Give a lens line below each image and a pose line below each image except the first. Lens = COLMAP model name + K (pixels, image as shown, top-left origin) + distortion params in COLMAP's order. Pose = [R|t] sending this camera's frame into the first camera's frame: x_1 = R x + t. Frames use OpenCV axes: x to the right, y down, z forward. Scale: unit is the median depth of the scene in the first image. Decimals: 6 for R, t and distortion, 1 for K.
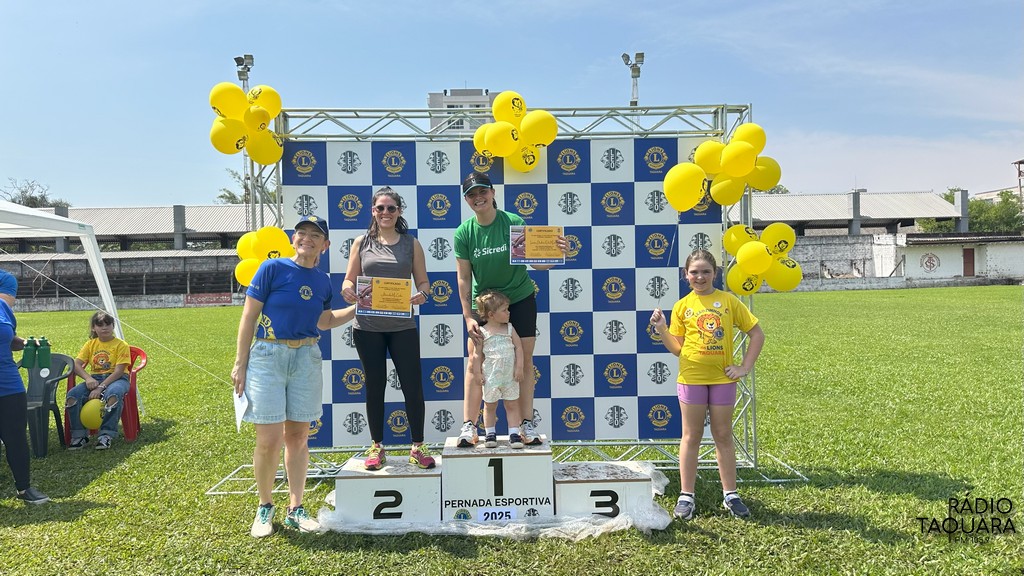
lens RADIAL K [[716.9, 0, 510.5], [0, 716.9, 295.7], [0, 0, 1]] dist [0.043779, -0.053923]
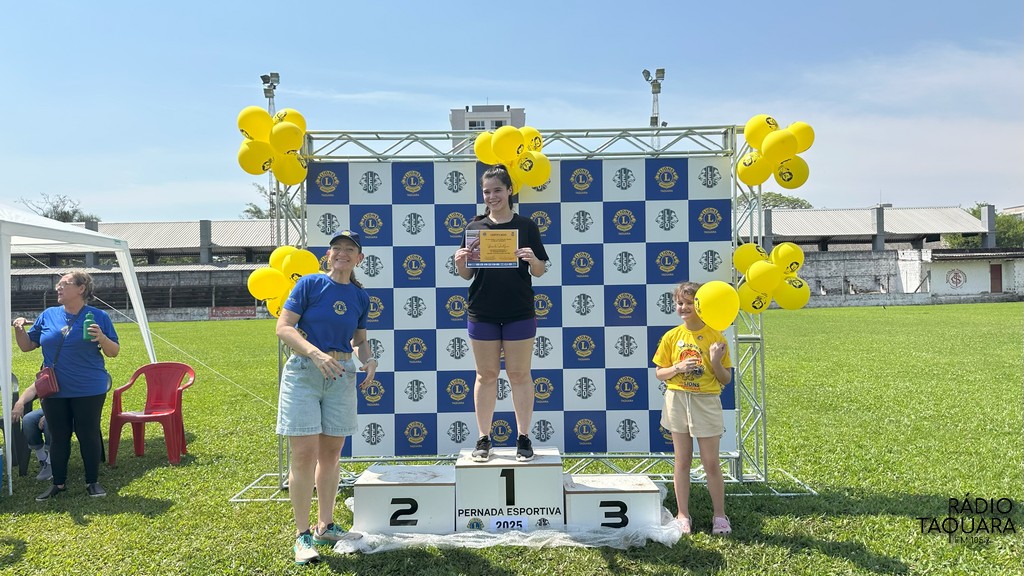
lens RADIAL K [[716.0, 0, 510.7], [0, 716.0, 295.8], [0, 0, 1]] dist [0.050485, -0.063348]
pose [[0.999585, 0.003660, -0.028586, 0.009067], [-0.004228, 0.999795, -0.019825, -0.001188], [0.028508, 0.019938, 0.999395, -0.027674]]
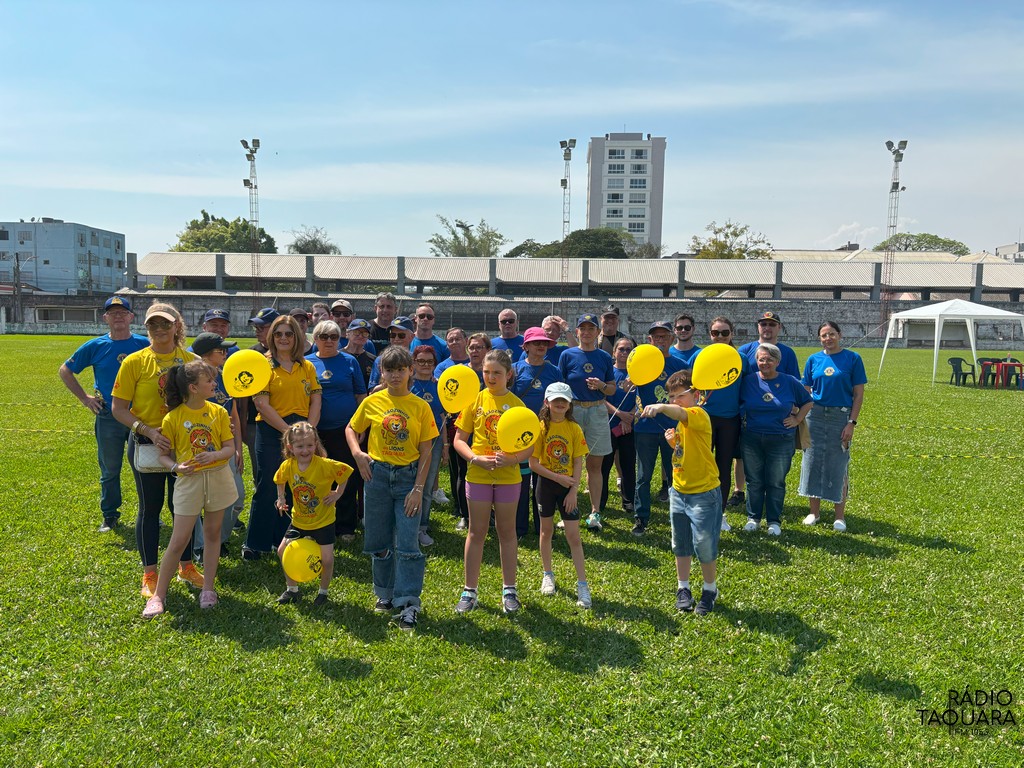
lens RADIAL K [[793.8, 0, 497.2], [0, 793.8, 388.7], [0, 0, 1]] dist [0.082786, -0.143129]
pose [[0.994699, 0.048794, -0.090516, -3.290780], [-0.043283, 0.997145, 0.061880, 0.121626], [0.093277, -0.057634, 0.993971, -3.703340]]
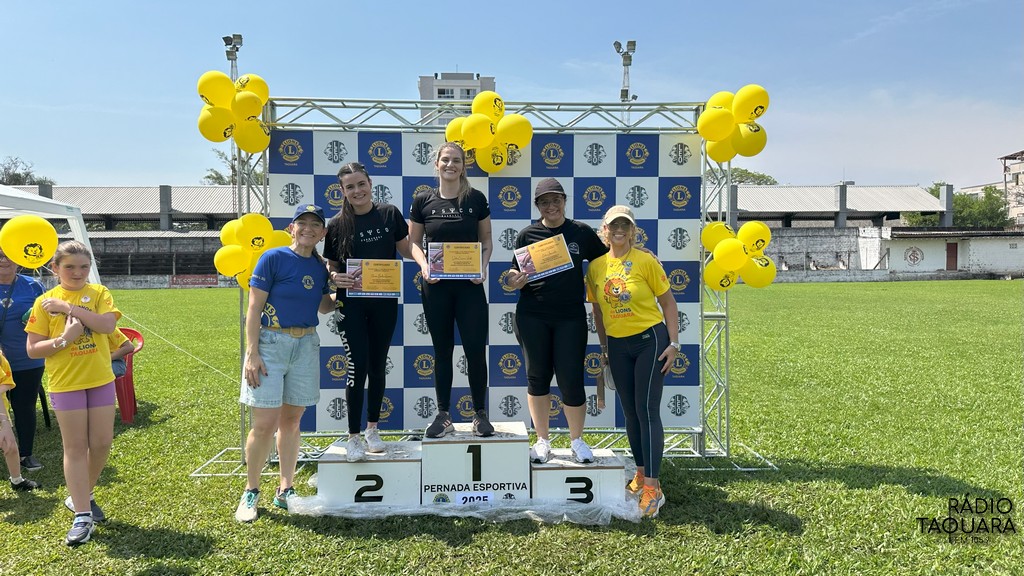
lens RADIAL K [[714.9, 0, 510.6], [0, 714.9, 295.0], [0, 0, 1]] dist [0.063414, -0.085617]
pose [[0.999733, 0.016066, 0.016625, 0.007946], [-0.016369, 0.999699, 0.018275, -0.006069], [-0.016327, -0.018543, 0.999695, -0.019339]]
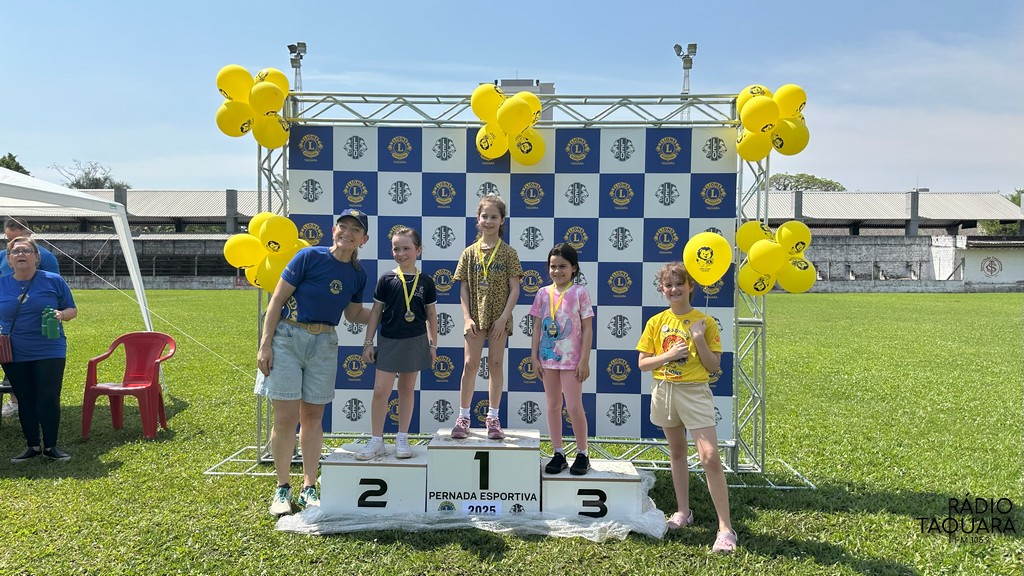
lens RADIAL K [[716.0, 0, 510.7], [0, 716.0, 295.8], [0, 0, 1]] dist [0.050485, -0.063348]
pose [[0.997529, 0.031437, -0.062826, 0.055275], [-0.030677, 0.999444, 0.013028, -0.000269], [0.063201, -0.011068, 0.997939, 0.019347]]
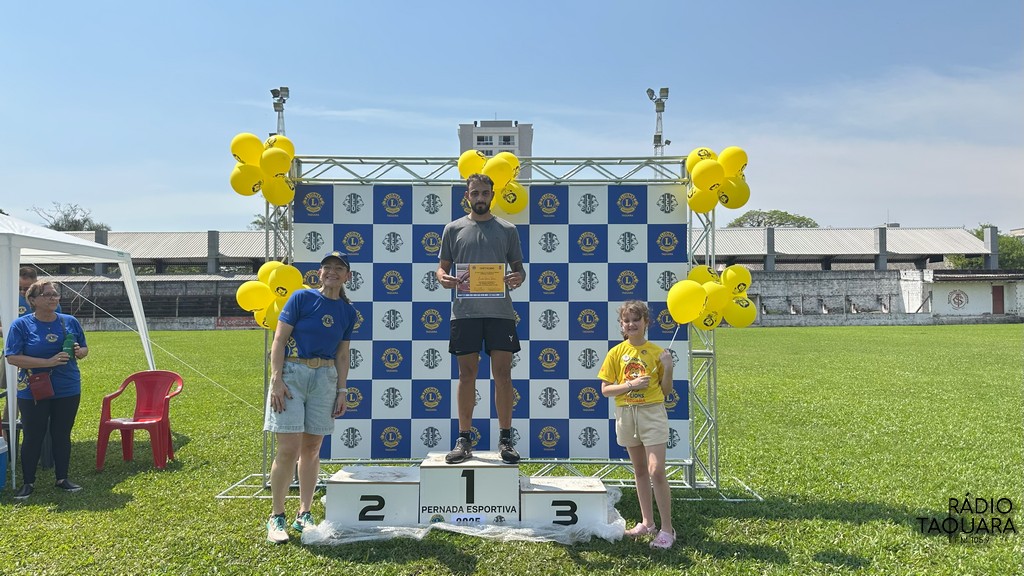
lens RADIAL K [[714.9, 0, 510.6], [0, 714.9, 295.0], [0, 0, 1]] dist [0.063414, -0.085617]
pose [[0.999120, 0.017710, -0.038029, 0.063194], [-0.019238, 0.999006, -0.040211, -0.001829], [0.037279, 0.040907, 0.998467, -0.099458]]
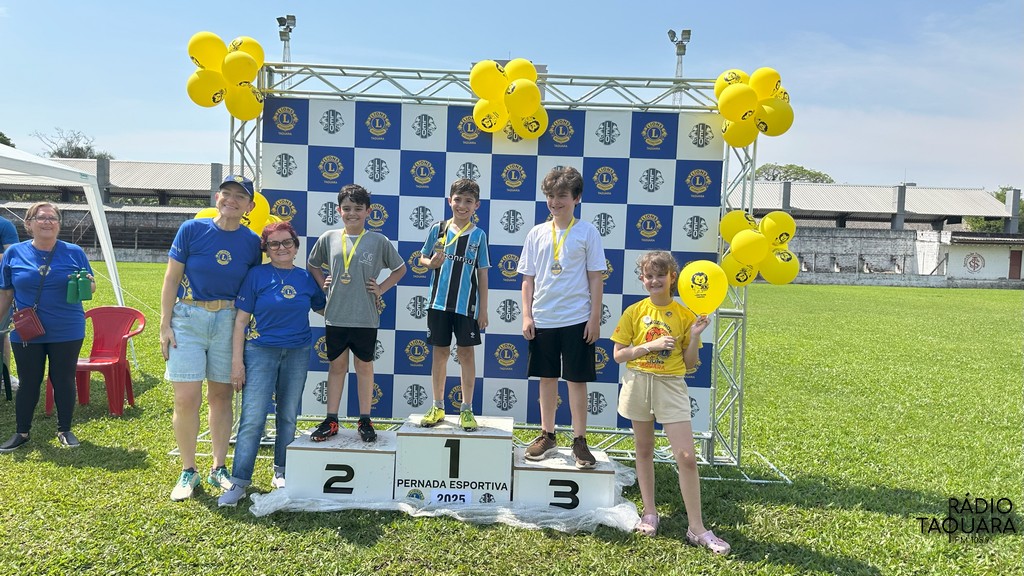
lens RADIAL K [[715.8, 0, 510.6], [0, 715.8, 297.6], [0, 0, 1]] dist [0.053931, -0.068367]
pose [[0.997260, 0.059771, -0.043594, 0.065288], [-0.058108, 0.997569, 0.038460, -0.002324], [0.045787, -0.035822, 0.998309, 0.041603]]
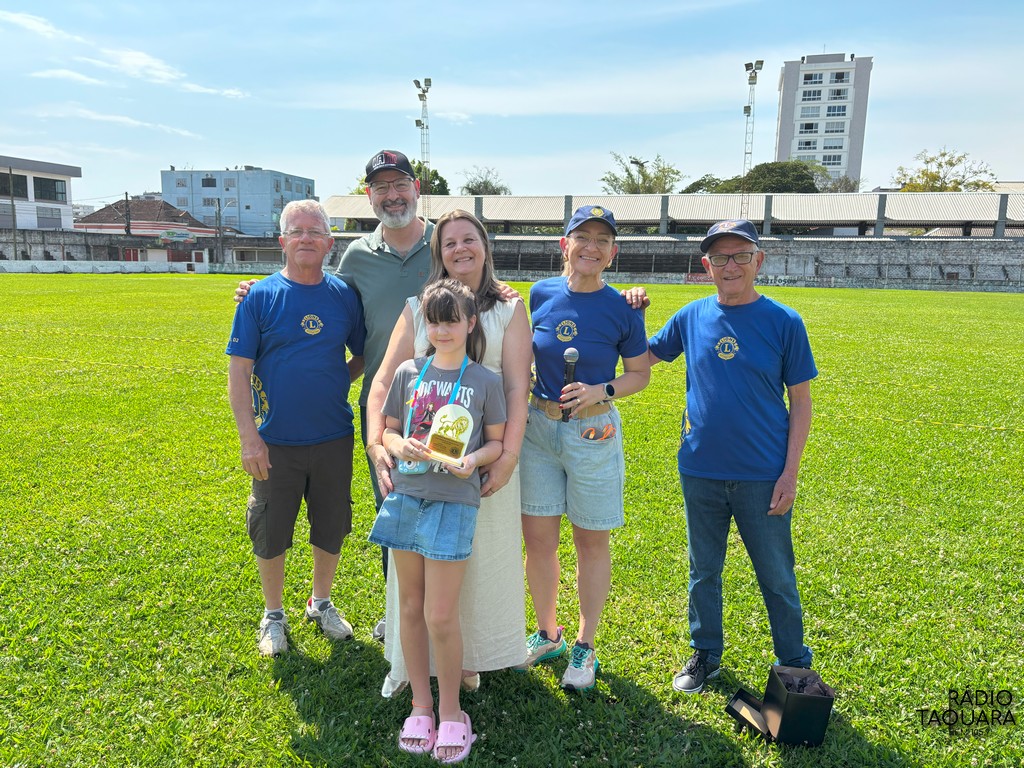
lens RADIAL K [[789.9, 0, 498.8], [0, 789.9, 385.7], [0, 0, 1]] dist [0.042914, -0.024645]
pose [[0.951198, 0.089871, -0.295204, -3.201358], [-0.050253, 0.988994, 0.139163, 0.141087], [0.304462, -0.117537, 0.945245, -3.340319]]
